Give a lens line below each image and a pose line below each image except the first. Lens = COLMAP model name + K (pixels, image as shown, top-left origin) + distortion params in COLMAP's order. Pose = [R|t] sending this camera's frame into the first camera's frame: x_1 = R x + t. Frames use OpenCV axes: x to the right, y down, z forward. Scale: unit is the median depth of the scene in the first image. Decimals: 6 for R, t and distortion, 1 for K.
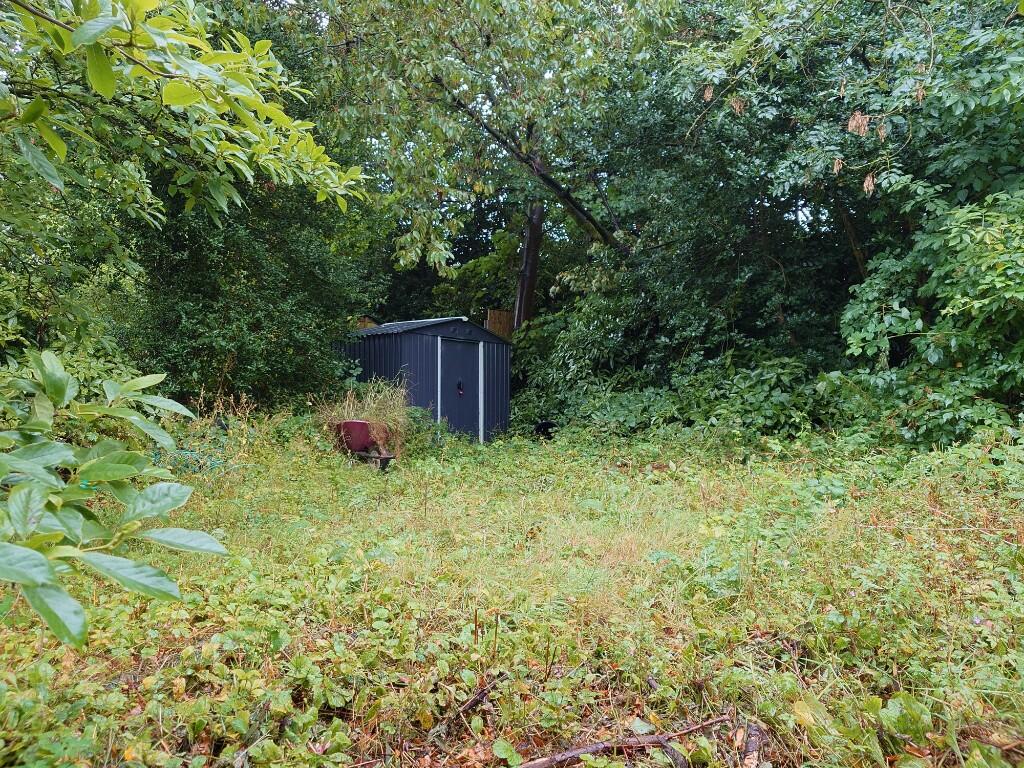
lens RADIAL K [[741.8, 0, 512.0], [0, 741.8, 384.0], [0, 0, 1]] dist [0.000975, -0.001498]
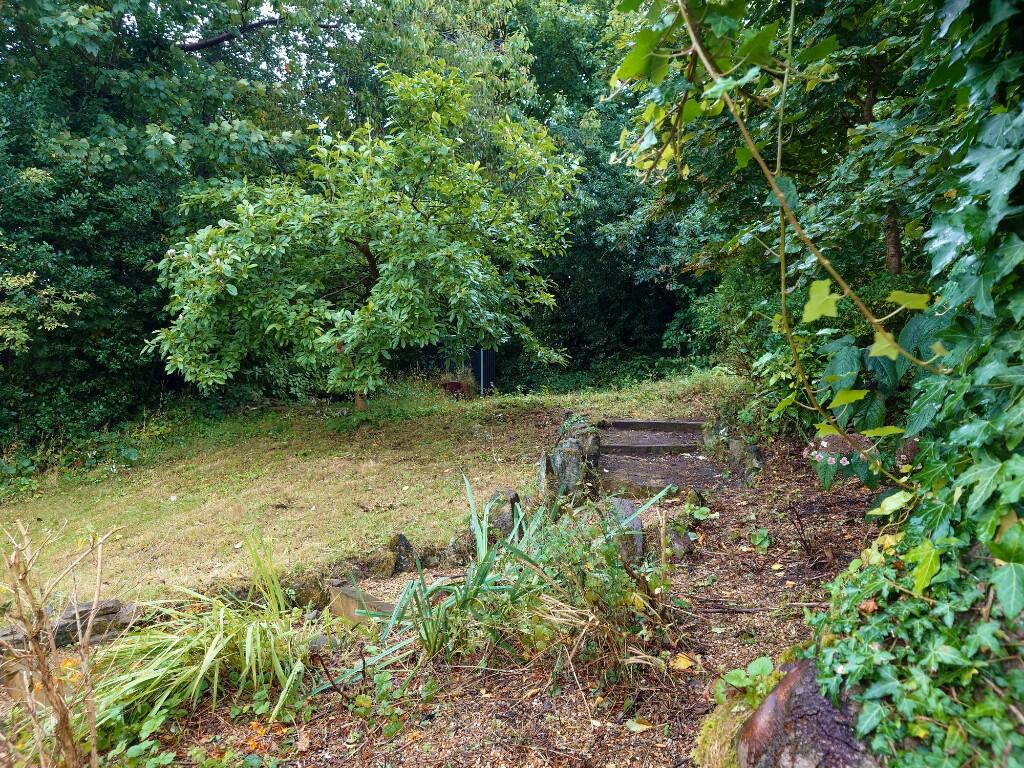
lens RADIAL K [[741.8, 0, 512.0], [0, 741.8, 384.0], [0, 0, 1]] dist [0.000975, -0.001498]
pose [[0.989840, -0.001179, 0.142181, -0.369056], [0.003716, 0.999839, -0.017576, 0.100135], [-0.142138, 0.017925, 0.989685, -1.260042]]
